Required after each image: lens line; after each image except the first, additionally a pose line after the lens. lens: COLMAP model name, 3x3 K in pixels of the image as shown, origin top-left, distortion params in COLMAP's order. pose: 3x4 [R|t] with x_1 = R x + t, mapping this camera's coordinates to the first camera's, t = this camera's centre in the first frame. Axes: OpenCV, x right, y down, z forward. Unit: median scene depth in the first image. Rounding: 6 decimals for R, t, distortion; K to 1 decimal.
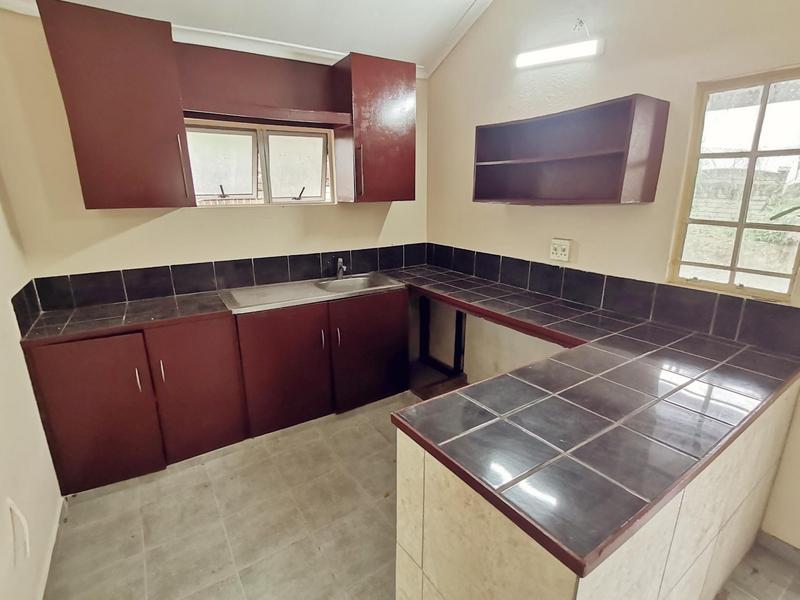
lens RADIAL K [[393.9, 0, 400.0], [0, 393.9, 300.0], [0, 0, 1]] dist [0.022195, -0.019345]
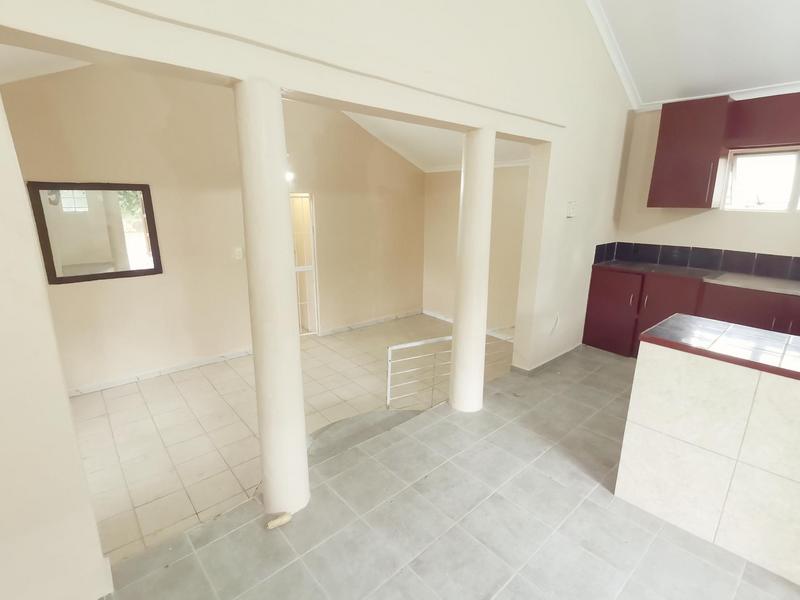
lens RADIAL K [[393.6, 0, 392.5], [0, 393.6, 299.9], [0, 0, 1]] dist [0.053234, -0.049340]
pose [[0.131552, 0.257560, -0.957265, 0.759947], [-0.271657, 0.938057, 0.215060, 0.082013], [0.953361, 0.231756, 0.193372, -0.328651]]
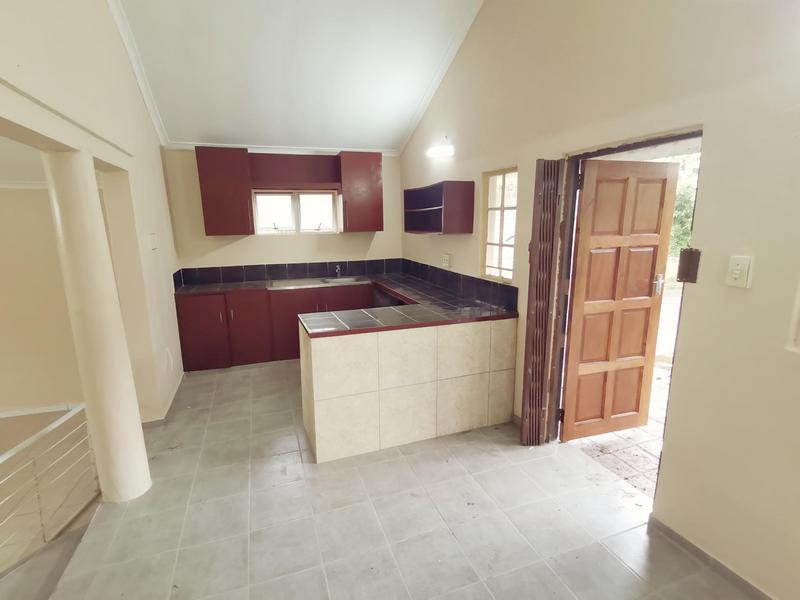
lens RADIAL K [[393.6, 0, 392.5], [0, 393.6, 299.9], [0, 0, 1]] dist [0.053234, -0.049340]
pose [[0.971807, 0.040662, -0.232246, 0.534837], [-0.056196, 0.996575, -0.060661, 0.145793], [0.228984, 0.072002, 0.970764, -0.633068]]
